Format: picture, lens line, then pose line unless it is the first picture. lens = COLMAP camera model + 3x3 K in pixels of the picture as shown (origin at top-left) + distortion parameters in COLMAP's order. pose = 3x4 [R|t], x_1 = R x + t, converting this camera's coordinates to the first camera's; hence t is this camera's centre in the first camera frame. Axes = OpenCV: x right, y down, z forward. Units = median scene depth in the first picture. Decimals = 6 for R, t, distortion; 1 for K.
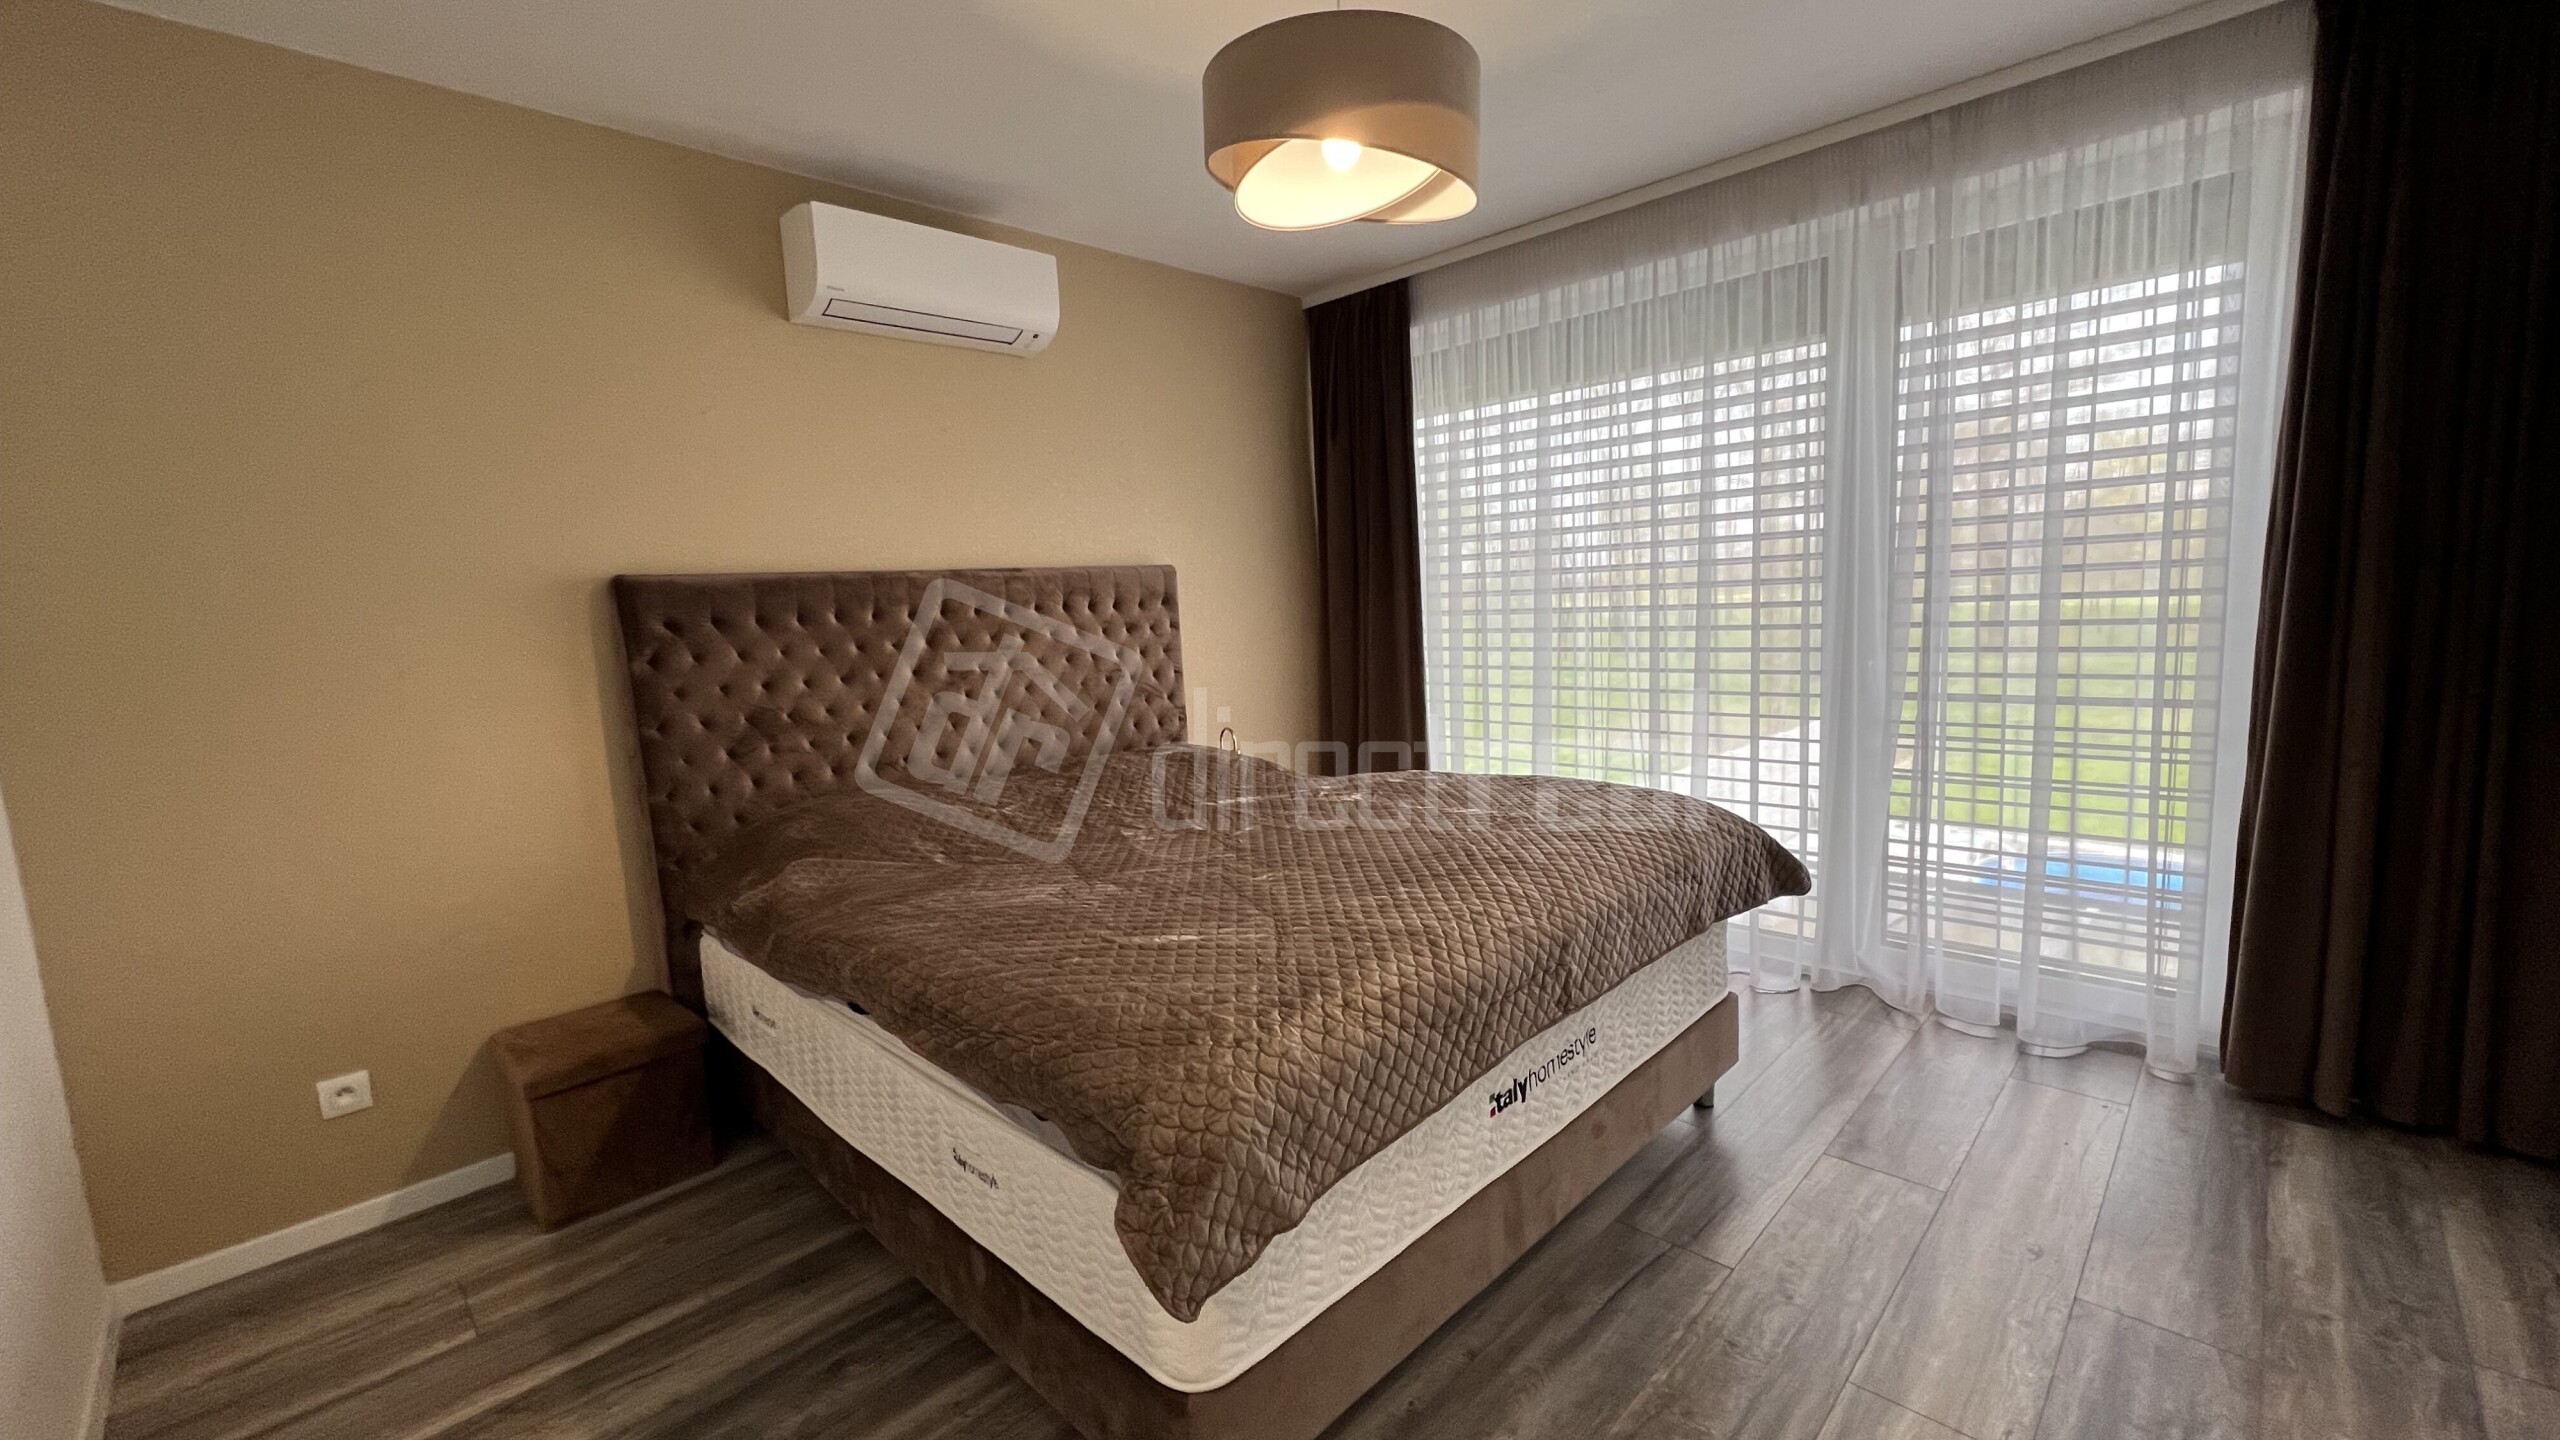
lens RADIAL K [[1027.4, 0, 1271.6], [0, 1027.4, 724.1], [0, 0, 1]] dist [0.001648, 0.000340]
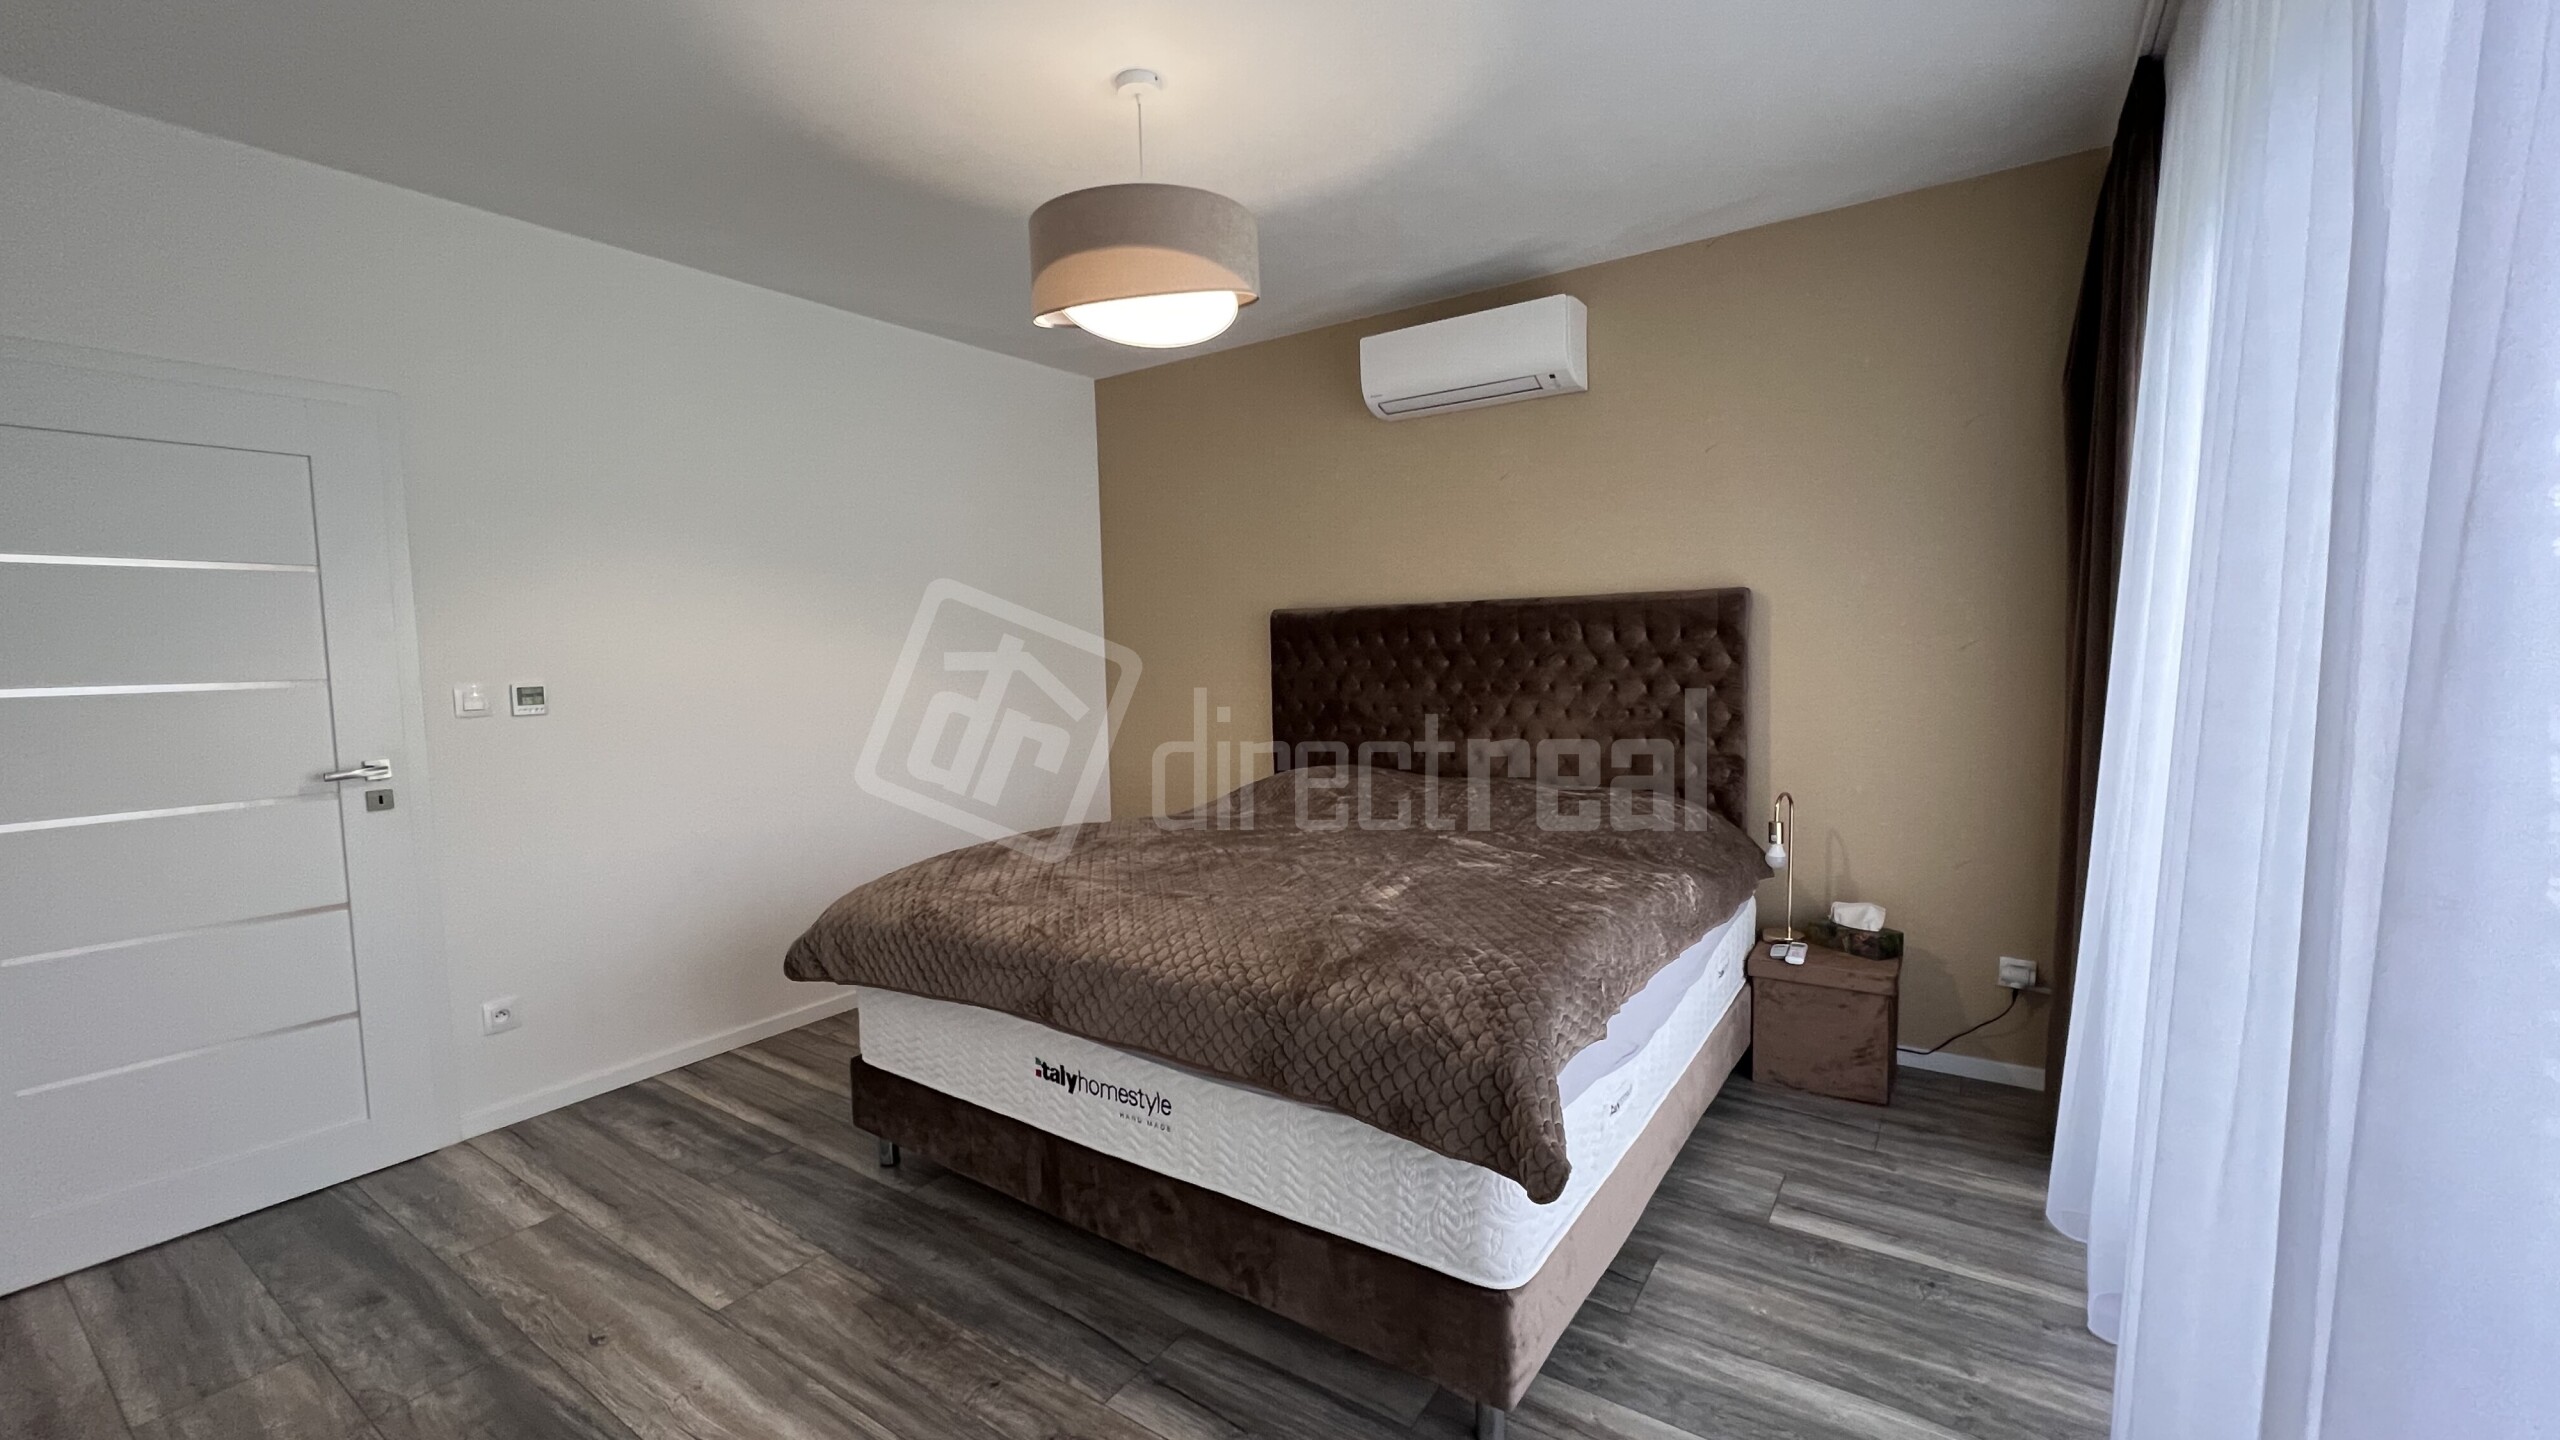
lens RADIAL K [[1027.4, 0, 1271.6], [0, 1027.4, 724.1], [0, 0, 1]] dist [0.001648, 0.000340]
pose [[0.163732, 0.116816, -0.979564, 0.930945], [-0.103015, 0.989560, 0.100789, -0.122692], [0.981111, 0.084408, 0.174057, 0.675265]]
